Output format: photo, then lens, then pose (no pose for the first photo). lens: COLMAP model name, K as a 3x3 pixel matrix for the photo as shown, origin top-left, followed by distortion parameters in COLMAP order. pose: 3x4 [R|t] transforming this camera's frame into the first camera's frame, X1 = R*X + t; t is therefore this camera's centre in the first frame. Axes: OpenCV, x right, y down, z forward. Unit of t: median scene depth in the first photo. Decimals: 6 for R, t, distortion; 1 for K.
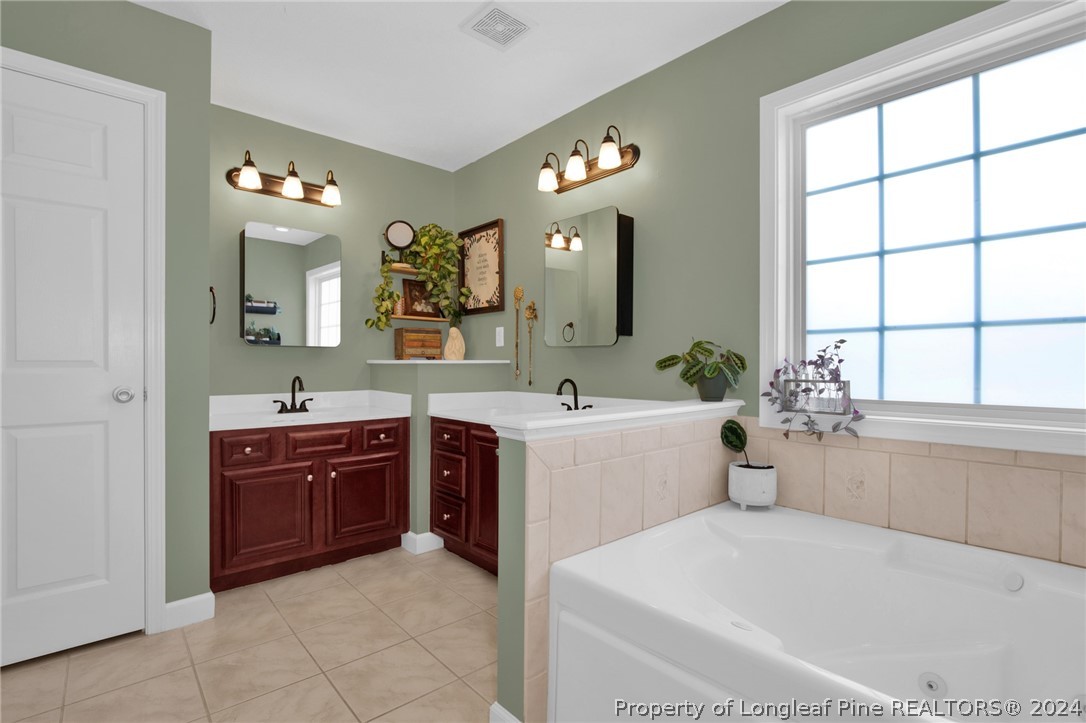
lens RADIAL K [[507.5, 0, 541.3], [0, 507.5, 361.1], [0, 0, 1]] dist [-0.032701, 0.003275]
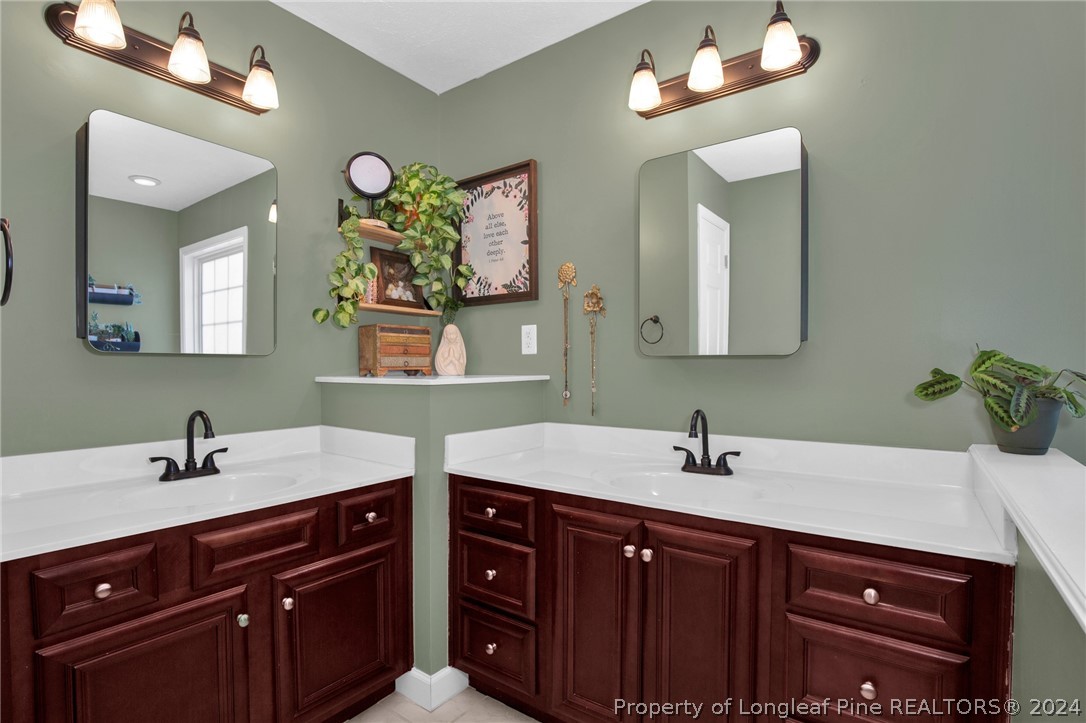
lens RADIAL K [[507.5, 0, 530.3], [0, 507.5, 367.5], [0, 0, 1]] dist [-0.032701, 0.003275]
pose [[0.979065, -0.003747, 0.203512, -0.240087], [0.002288, 0.999970, 0.007402, -0.018259], [-0.203534, -0.006782, 0.979044, 0.393533]]
